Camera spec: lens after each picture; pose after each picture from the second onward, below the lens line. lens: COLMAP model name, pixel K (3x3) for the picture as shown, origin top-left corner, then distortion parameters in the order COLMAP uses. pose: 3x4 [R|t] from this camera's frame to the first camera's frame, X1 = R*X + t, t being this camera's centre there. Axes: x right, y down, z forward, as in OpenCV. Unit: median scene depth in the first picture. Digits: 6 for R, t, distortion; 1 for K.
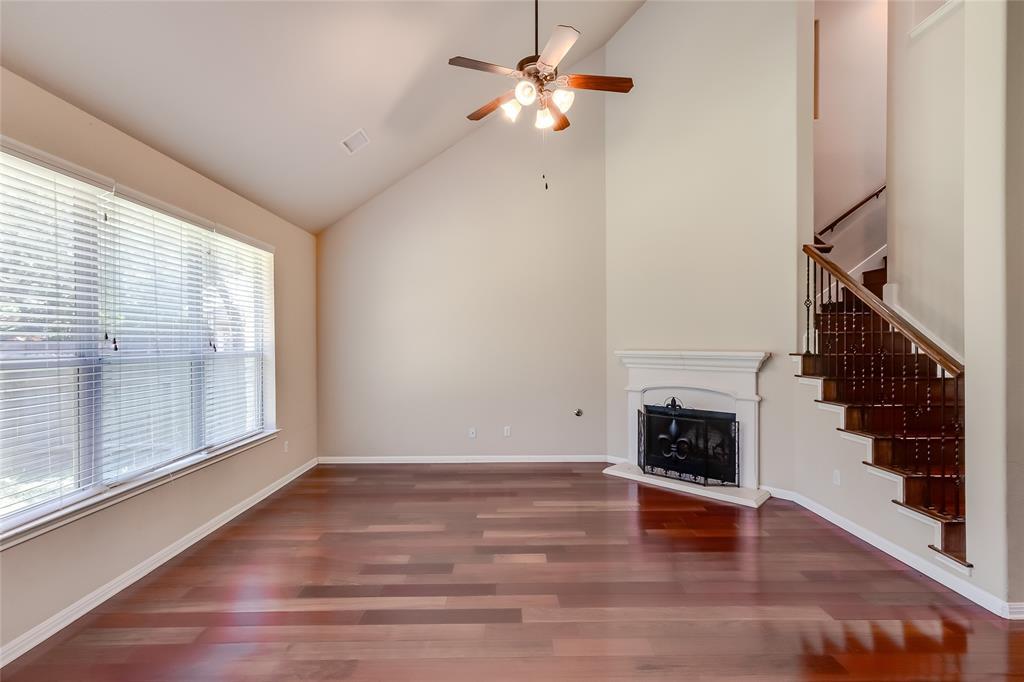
lens RADIAL K [[463.9, 0, 511.1], [0, 463.9, 347.2], [0, 0, 1]] dist [0.010824, -0.000567]
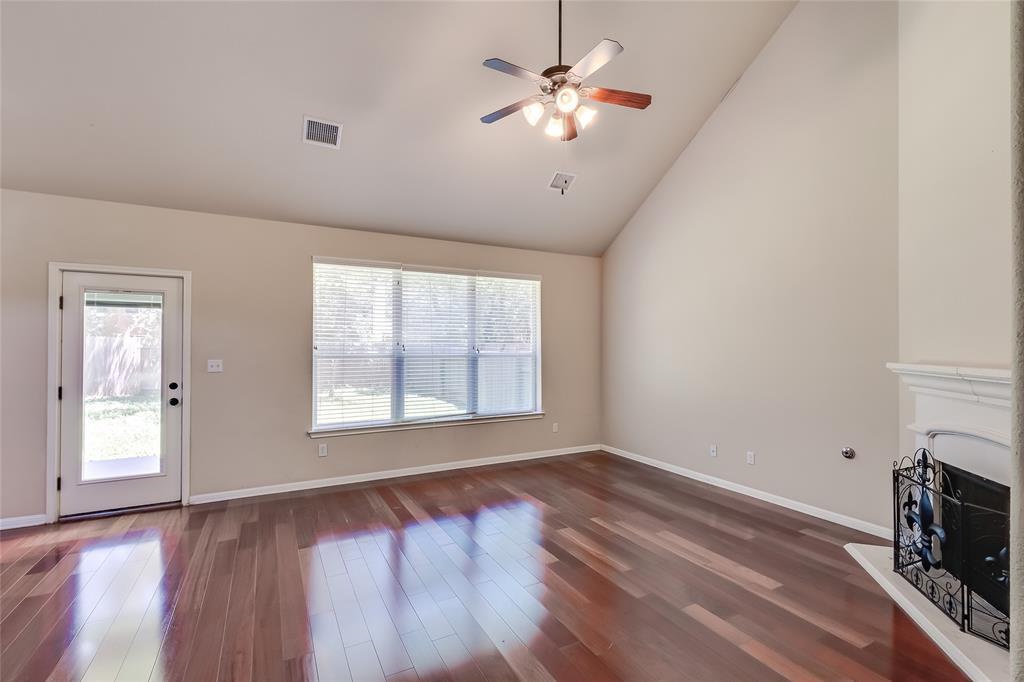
lens RADIAL K [[463.9, 0, 509.7], [0, 463.9, 343.0], [0, 0, 1]] dist [0.010824, -0.000567]
pose [[0.458224, -0.001370, -0.888836, 0.688701], [-0.013203, 0.999878, -0.008348, -0.008774], [0.888739, 0.015560, 0.458150, 0.334704]]
